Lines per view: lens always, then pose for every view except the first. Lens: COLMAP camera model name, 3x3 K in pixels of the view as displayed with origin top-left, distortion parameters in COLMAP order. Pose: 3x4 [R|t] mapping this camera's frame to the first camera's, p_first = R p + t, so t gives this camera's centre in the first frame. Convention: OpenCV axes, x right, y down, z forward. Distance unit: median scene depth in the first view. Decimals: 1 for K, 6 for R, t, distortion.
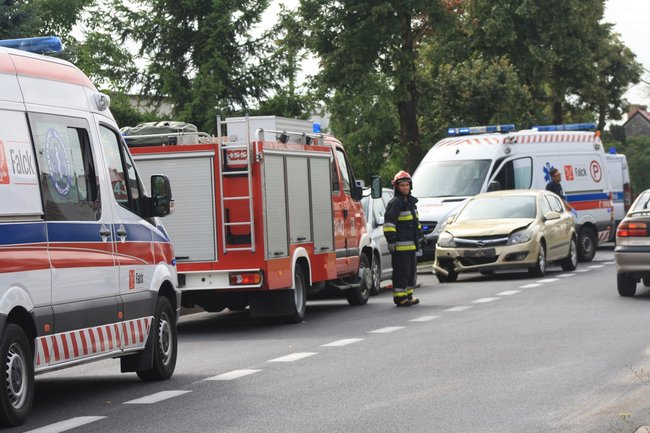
lens RADIAL K [[2712.2, 0, 325.1], [0, 2712.2, 214.9], [0, 0, 1]] dist [-0.028250, 0.000000]
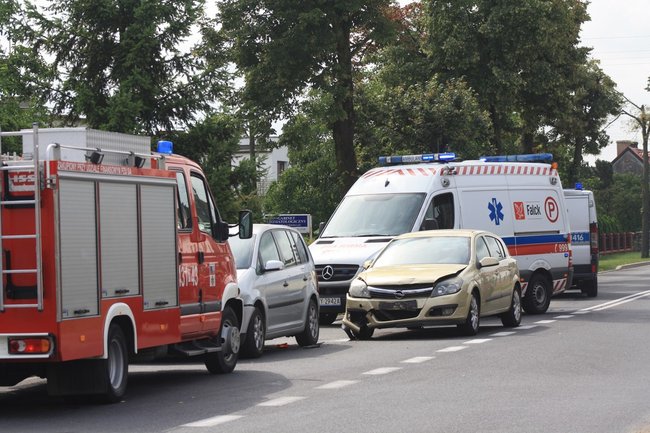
lens RADIAL K [[2712.2, 0, 326.9], [0, 2712.2, 211.4], [0, 0, 1]] dist [-0.028250, 0.000000]
pose [[0.999822, 0.018722, 0.002283, 0.027111], [-0.018690, 0.999737, -0.013287, -0.002643], [-0.002531, 0.013242, 0.999909, 0.142698]]
